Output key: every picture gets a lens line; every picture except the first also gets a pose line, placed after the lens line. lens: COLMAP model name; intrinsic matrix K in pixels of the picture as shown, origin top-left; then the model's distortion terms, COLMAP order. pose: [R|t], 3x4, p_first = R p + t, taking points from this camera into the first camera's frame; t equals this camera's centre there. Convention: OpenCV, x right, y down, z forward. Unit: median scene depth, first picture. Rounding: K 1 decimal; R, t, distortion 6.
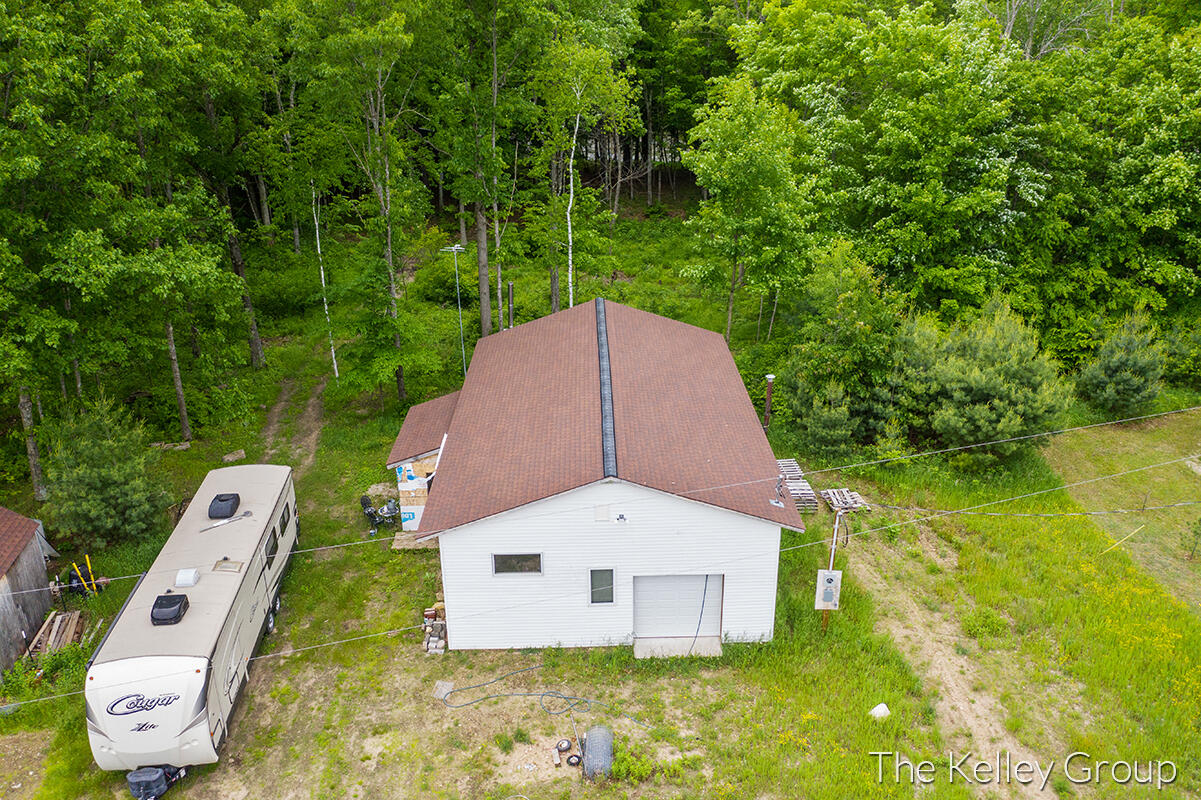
lens RADIAL K [[940.9, 0, 608.6], [0, 940.9, 404.7], [0, 0, 1]] dist [-0.039808, 0.049412]
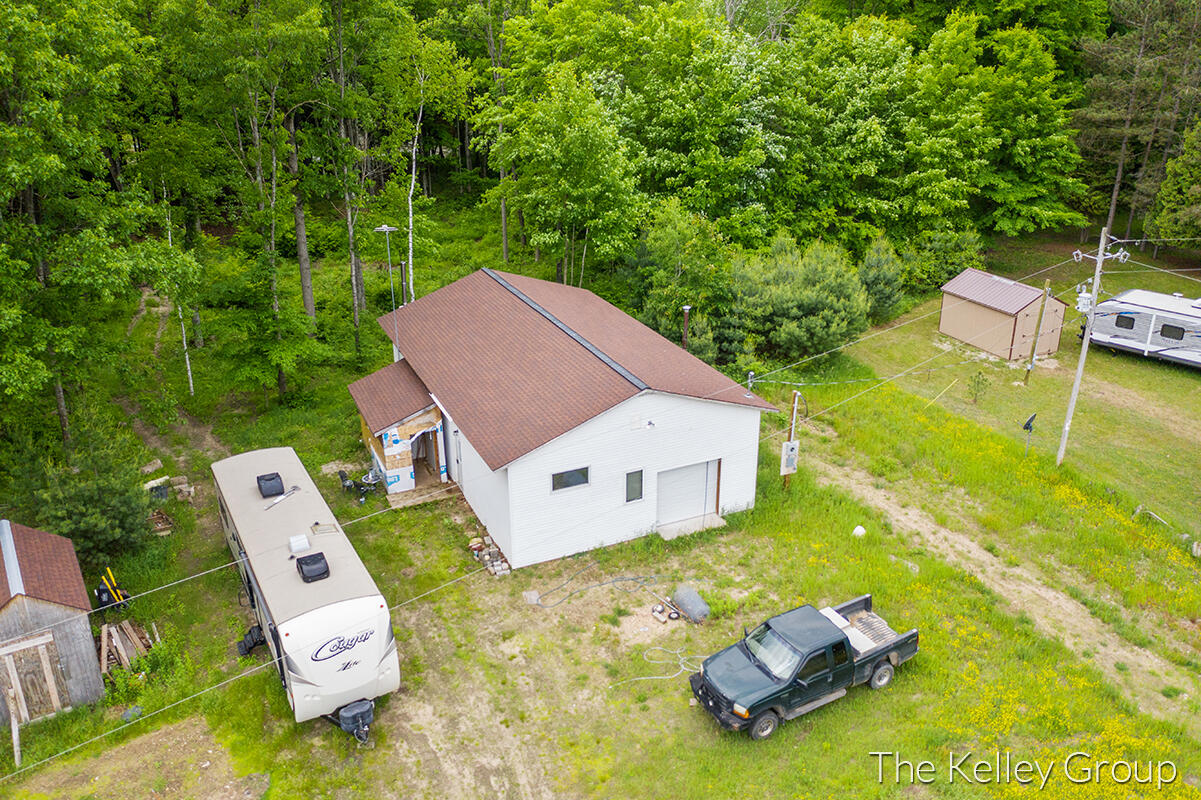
lens RADIAL K [[940.9, 0, 608.6], [0, 940.9, 404.7], [0, 0, 1]] dist [-0.039808, 0.049412]
pose [[0.914237, -0.153244, 0.375082, -0.386677], [0.151615, 0.987853, 0.034048, 0.036470], [-0.375743, 0.025741, 0.926366, -0.085500]]
